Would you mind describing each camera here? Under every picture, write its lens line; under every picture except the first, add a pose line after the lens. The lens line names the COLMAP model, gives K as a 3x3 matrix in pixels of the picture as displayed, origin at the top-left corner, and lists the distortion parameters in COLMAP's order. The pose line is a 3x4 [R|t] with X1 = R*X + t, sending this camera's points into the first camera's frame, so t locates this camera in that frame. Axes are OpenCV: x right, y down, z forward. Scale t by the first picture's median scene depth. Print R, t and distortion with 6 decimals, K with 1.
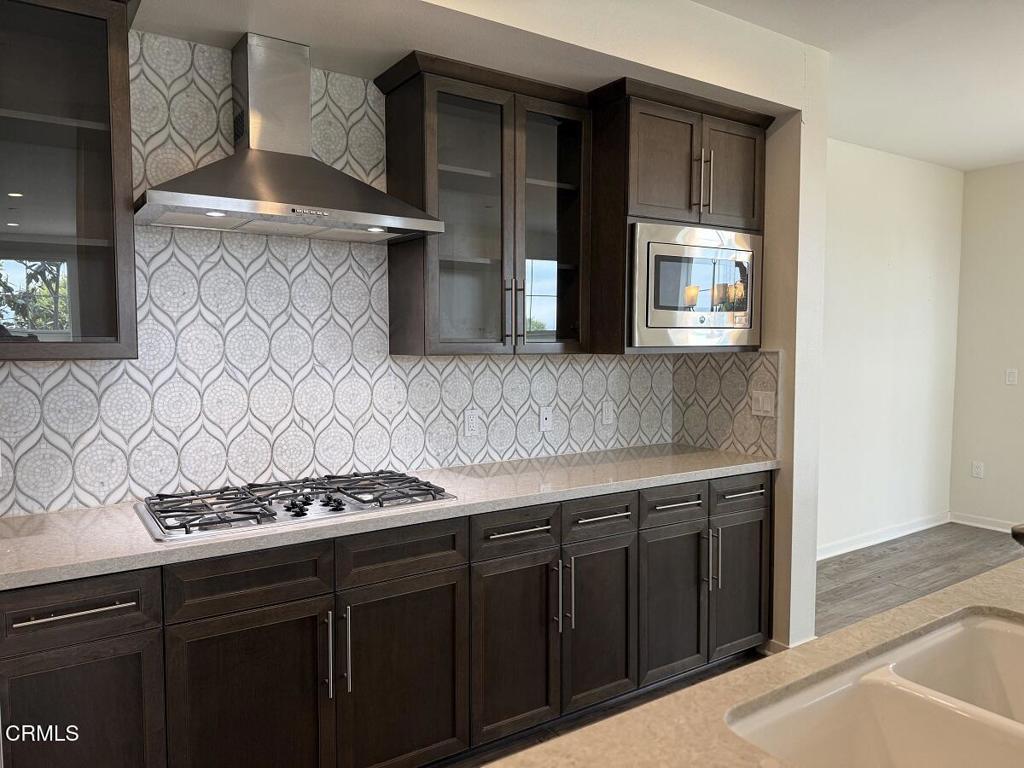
lens RADIAL K [[726.6, 0, 512.0], [0, 726.6, 384.0], [0, 0, 1]] dist [0.005430, -0.000446]
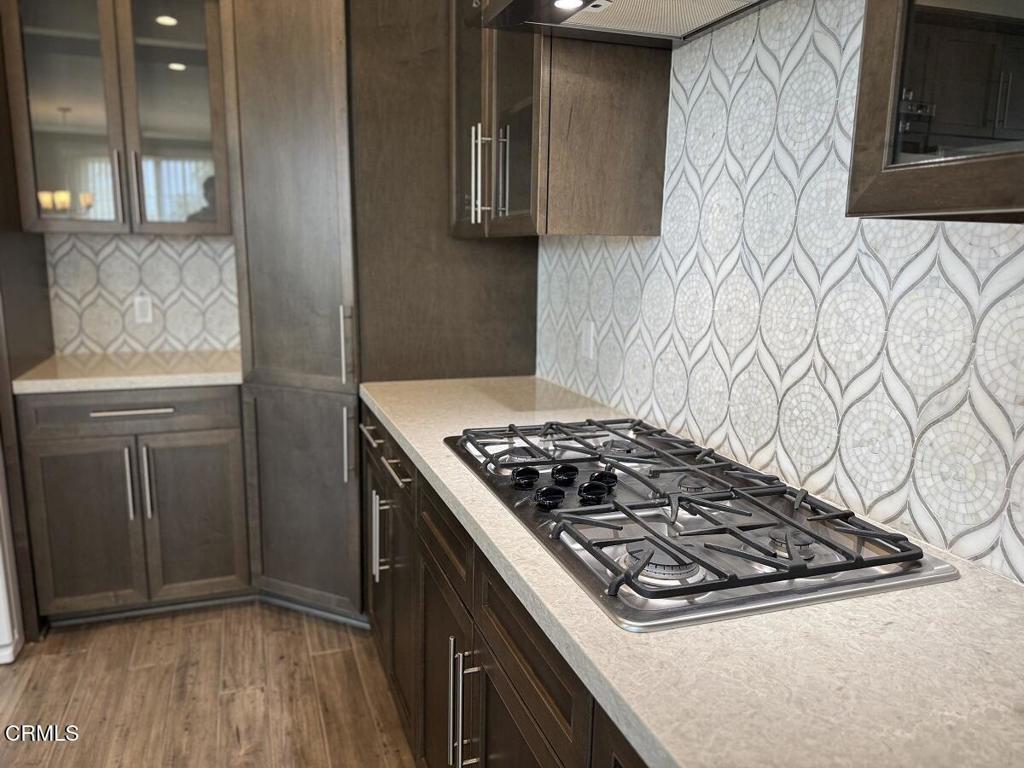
lens RADIAL K [[726.6, 0, 512.0], [0, 726.6, 384.0], [0, 0, 1]] dist [0.005430, -0.000446]
pose [[-0.265401, 0.171484, -0.948765, 0.233222], [-0.064633, 0.978677, 0.194970, -0.021017], [0.961969, 0.113067, -0.248658, 0.951551]]
